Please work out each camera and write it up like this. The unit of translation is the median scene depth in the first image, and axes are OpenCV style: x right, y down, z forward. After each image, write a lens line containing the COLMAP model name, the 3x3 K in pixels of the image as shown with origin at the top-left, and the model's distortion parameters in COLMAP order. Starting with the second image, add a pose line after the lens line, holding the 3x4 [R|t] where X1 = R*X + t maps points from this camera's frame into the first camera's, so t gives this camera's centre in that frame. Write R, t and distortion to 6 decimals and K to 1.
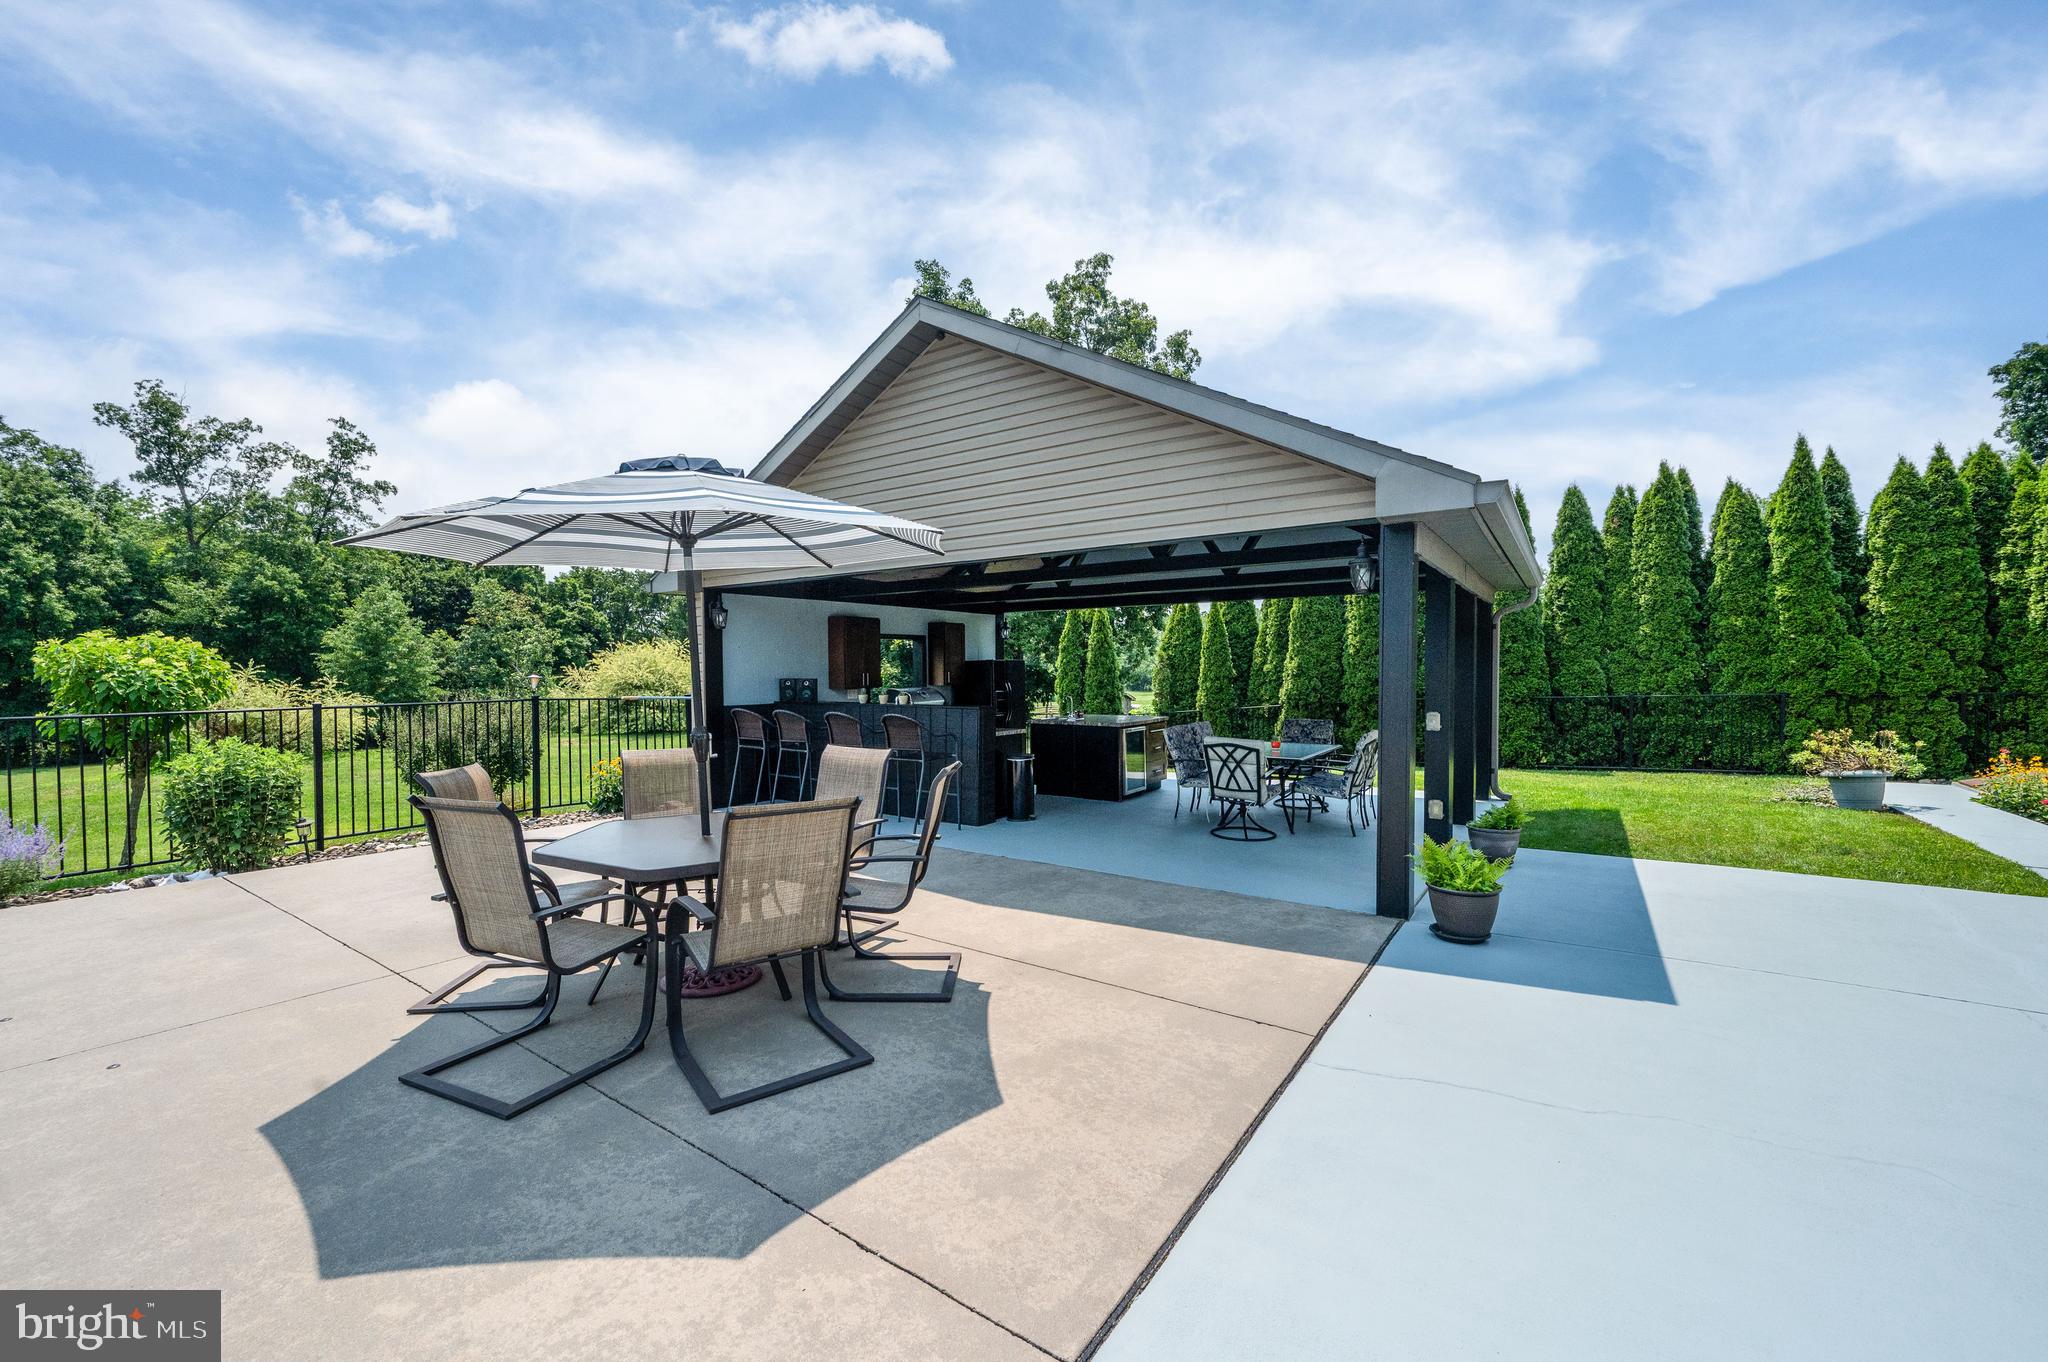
lens RADIAL K [[819.9, 0, 1042.9], [0, 819.9, 682.4], [0, 0, 1]] dist [-0.002458, -0.000229]
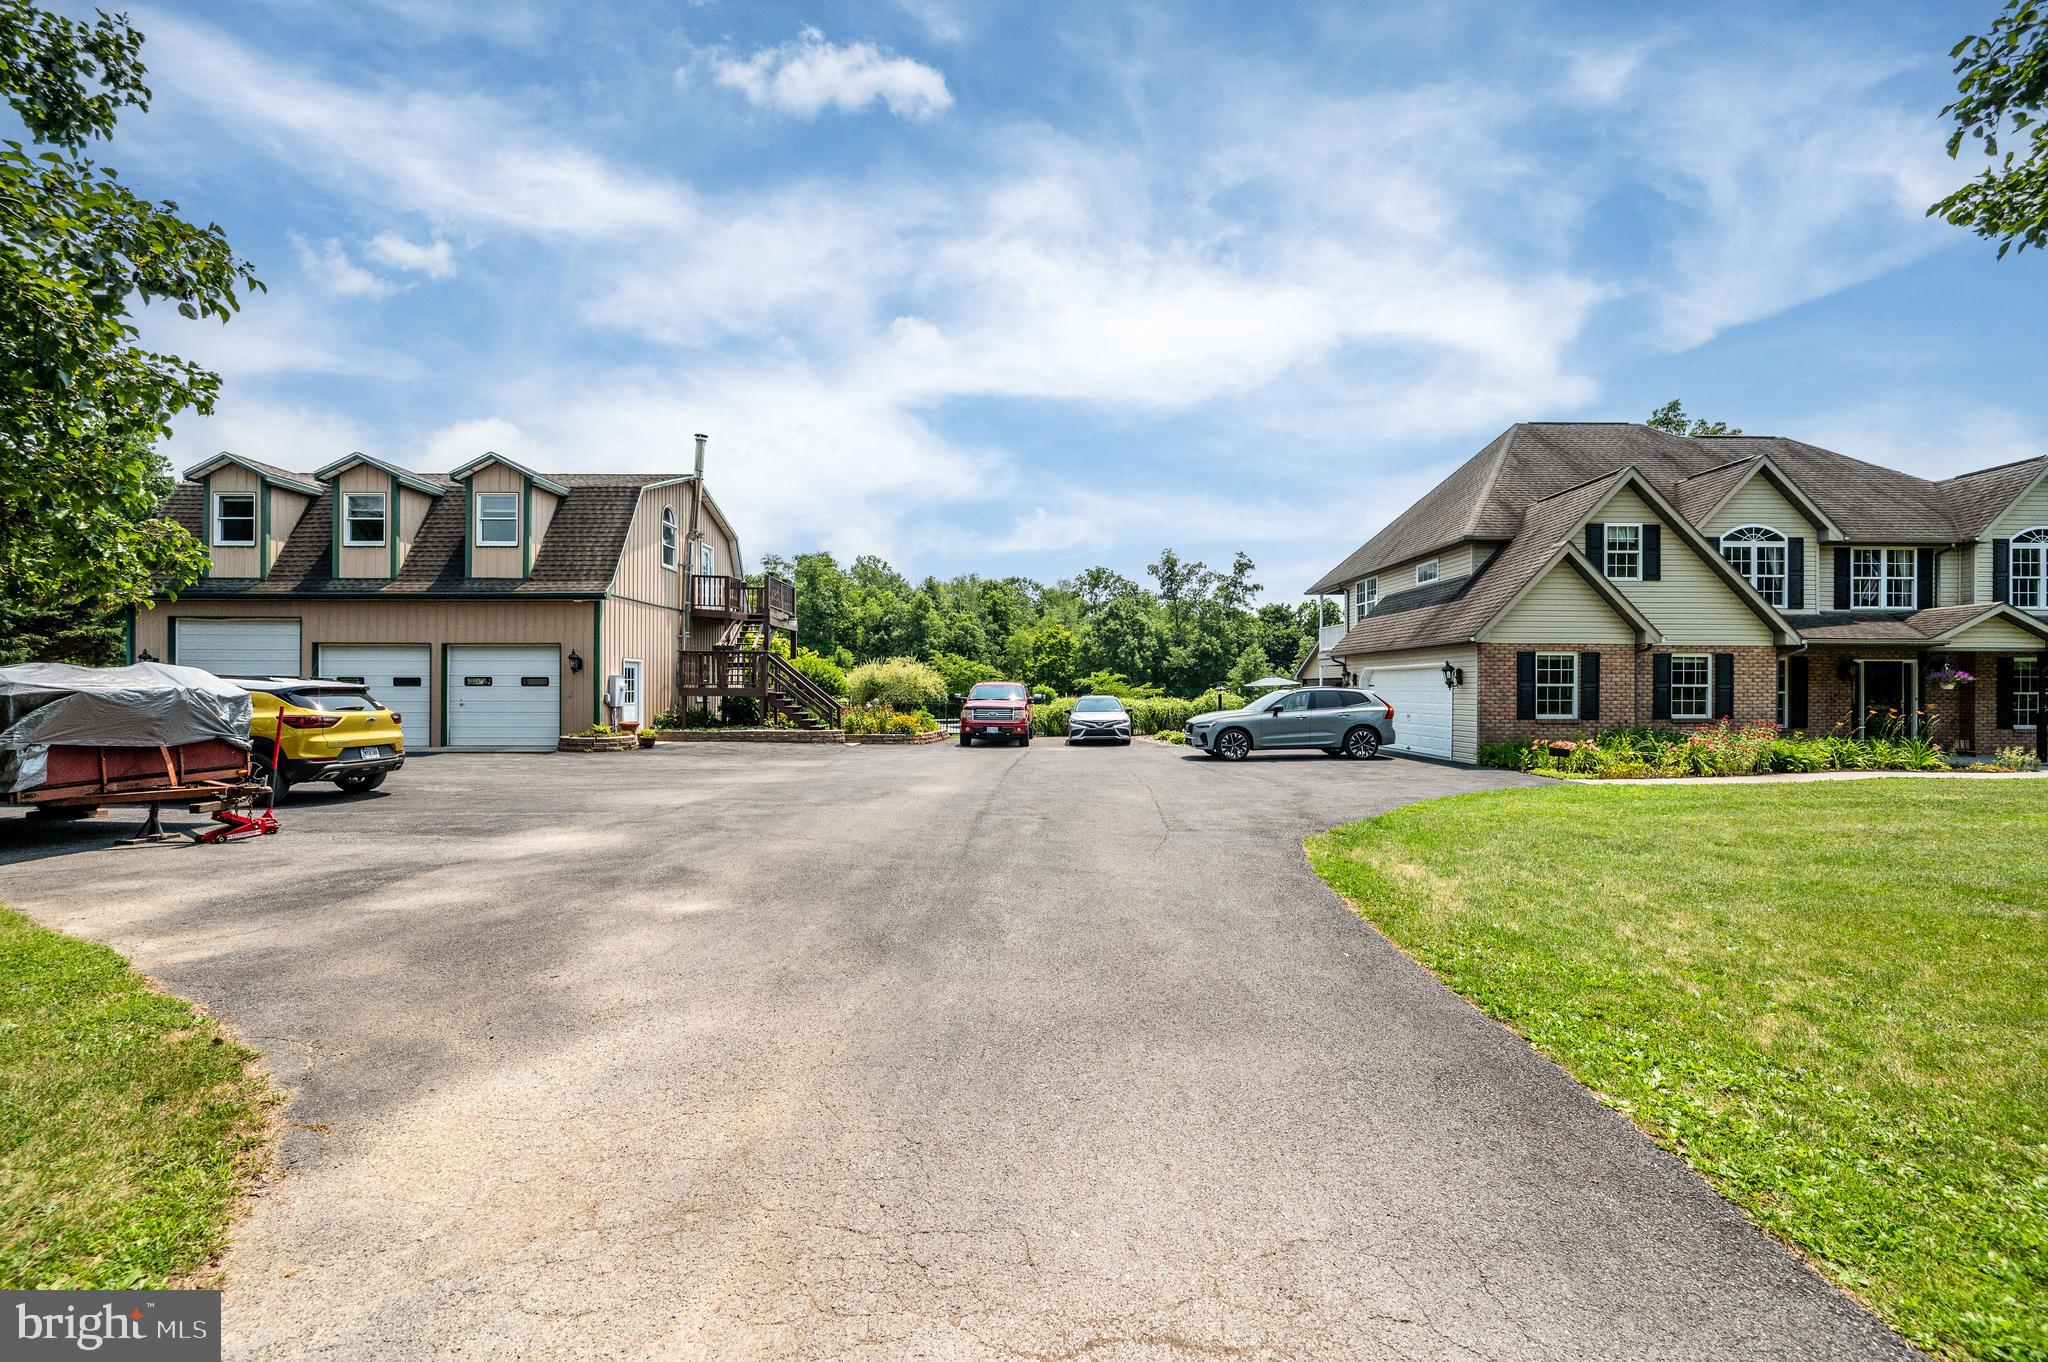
lens RADIAL K [[819.9, 0, 1018.7], [0, 819.9, 689.0], [0, 0, 1]] dist [-0.002458, -0.000229]
pose [[0.573883, 0.010425, -0.818871, 0.400879], [-0.025869, 0.999651, -0.005403, 0.004192], [0.818529, 0.024284, 0.573952, -0.491219]]
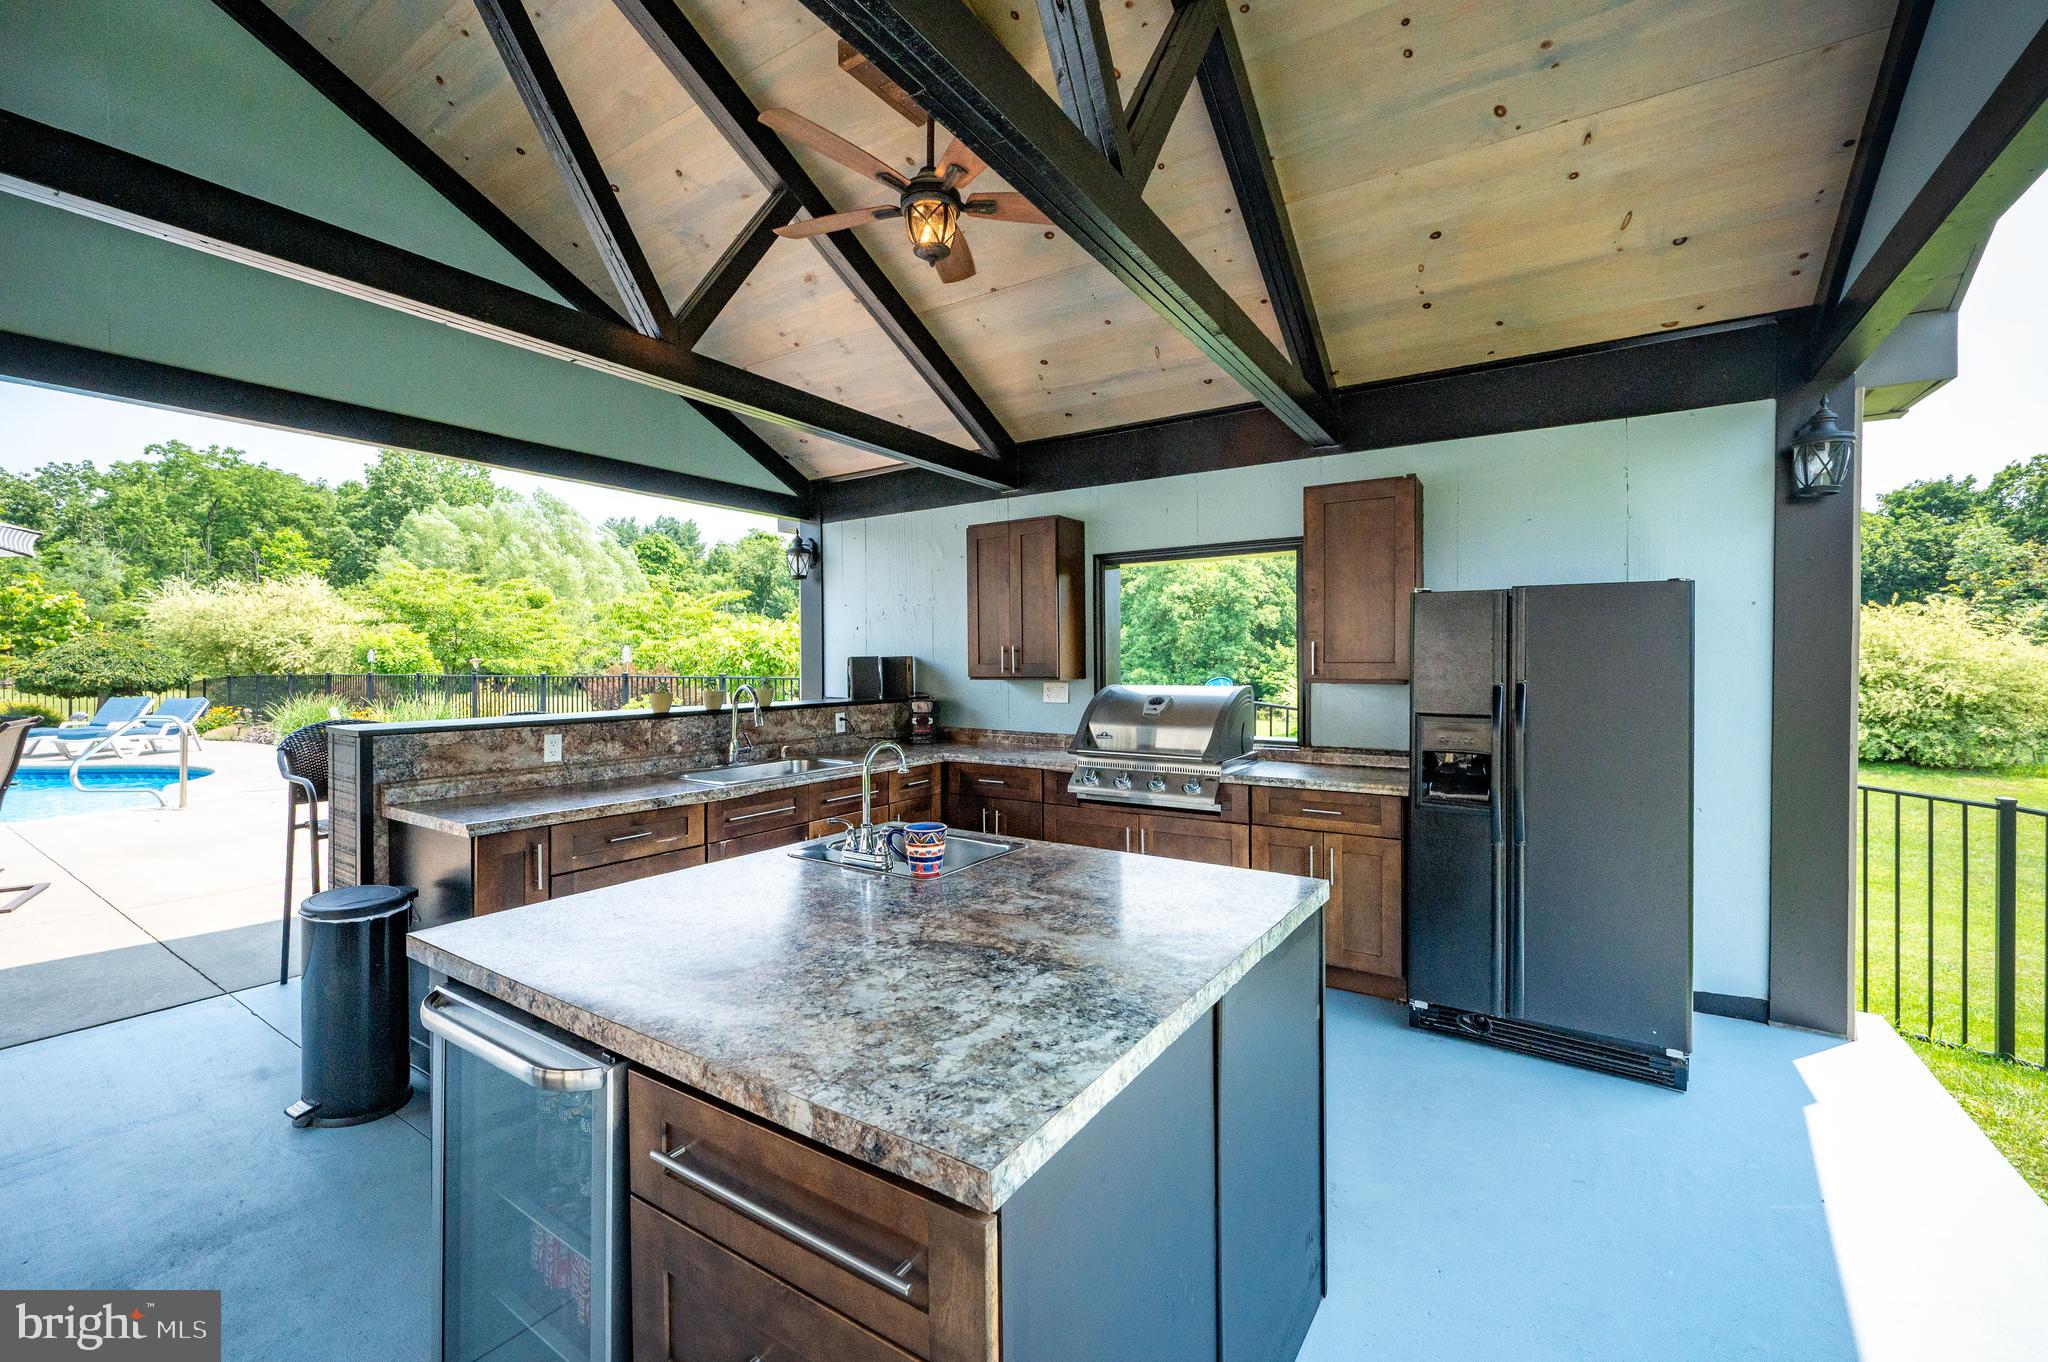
lens RADIAL K [[819.9, 0, 1014.4], [0, 819.9, 683.5], [0, 0, 1]] dist [-0.002458, -0.000229]
pose [[-0.002763, 0.032885, -0.999455, 0.042536], [-0.017428, 0.999306, 0.032929, -0.001280], [0.999844, 0.017509, -0.002188, 0.195449]]
